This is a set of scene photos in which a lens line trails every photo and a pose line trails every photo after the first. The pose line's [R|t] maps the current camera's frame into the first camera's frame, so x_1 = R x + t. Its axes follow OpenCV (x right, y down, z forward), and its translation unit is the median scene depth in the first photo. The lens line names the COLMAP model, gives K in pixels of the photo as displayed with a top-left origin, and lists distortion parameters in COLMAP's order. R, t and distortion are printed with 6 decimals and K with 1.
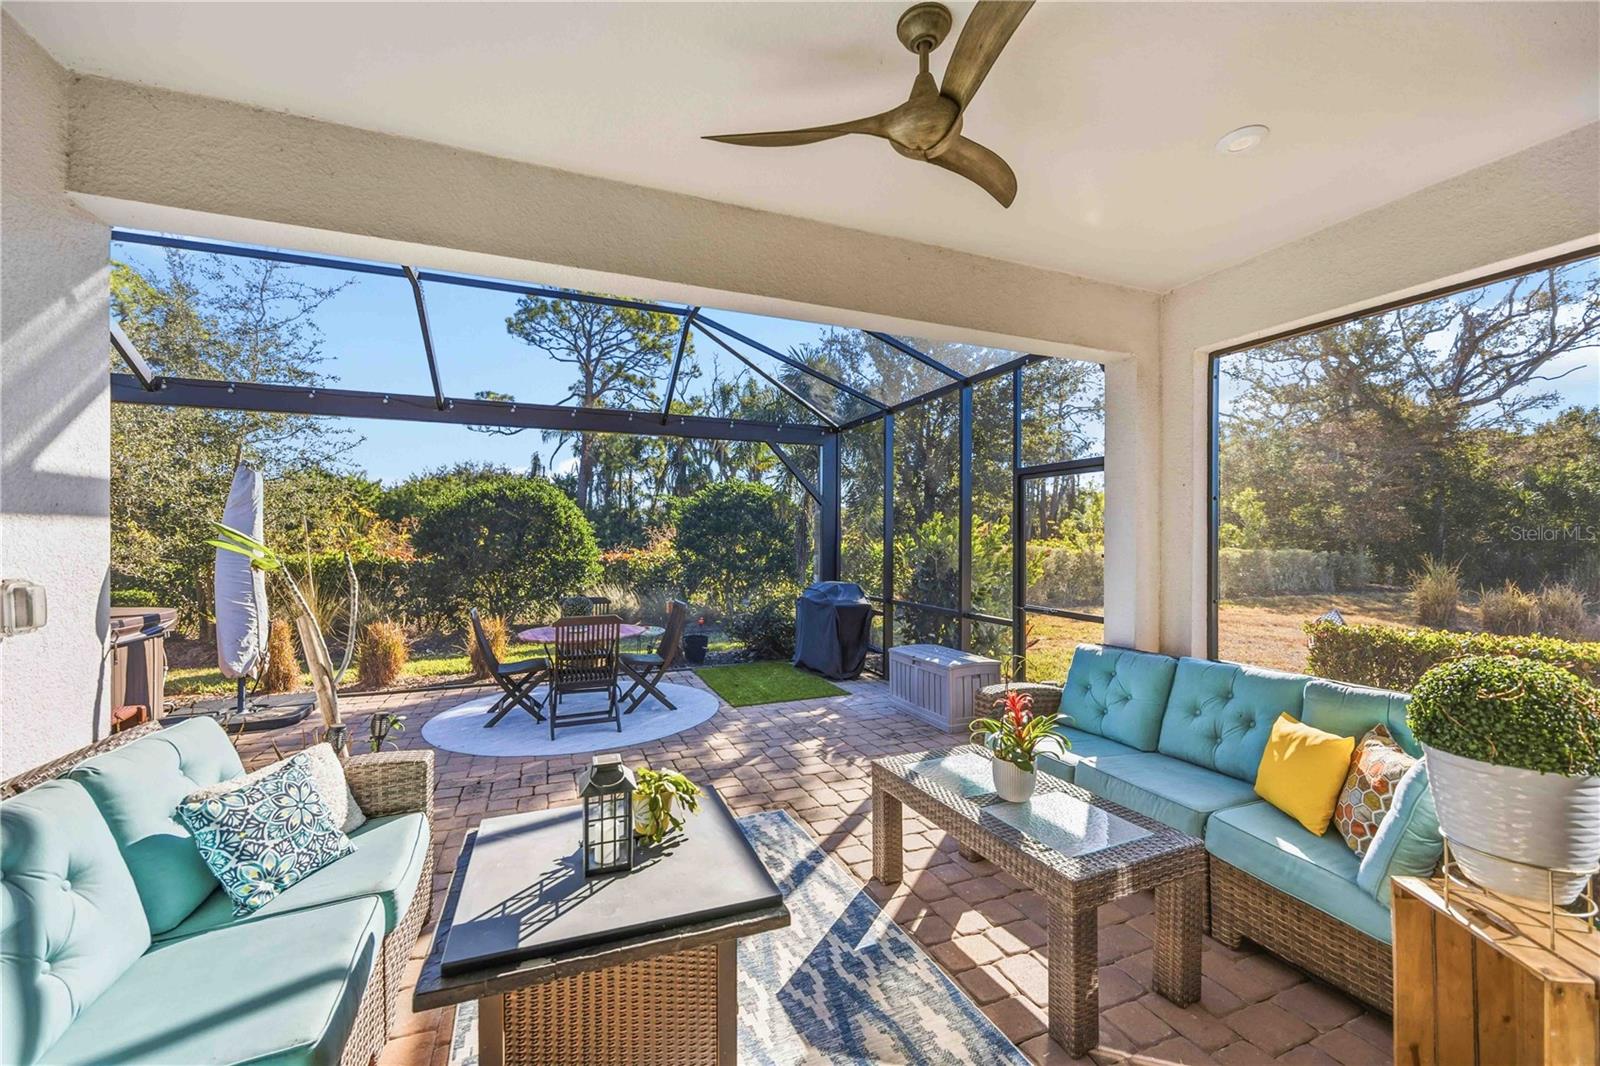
lens RADIAL K [[650.9, 0, 751.2], [0, 650.9, 538.3], [0, 0, 1]] dist [0.000713, -0.000106]
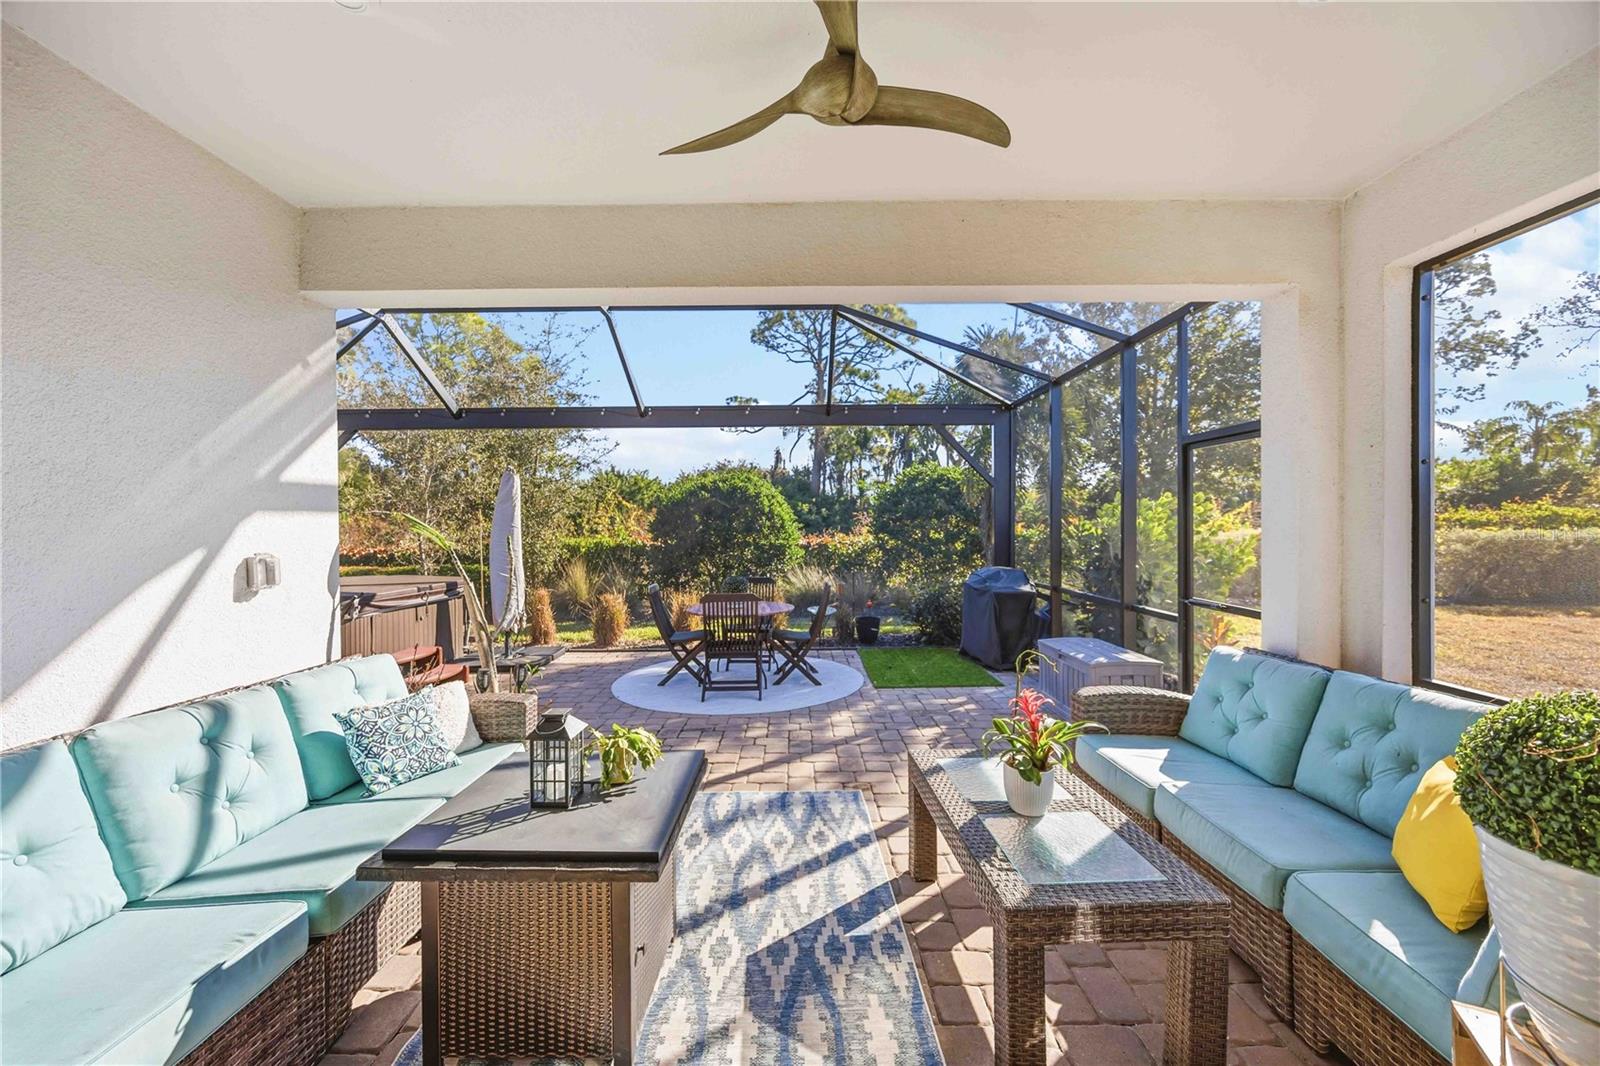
lens RADIAL K [[614.6, 0, 738.6], [0, 614.6, 528.6], [0, 0, 1]] dist [0.000605, 0.000383]
pose [[0.924876, -0.005453, -0.380229, 0.272664], [0.008357, 0.999947, 0.005987, 0.003955], [0.380176, -0.008715, 0.924873, 0.057121]]
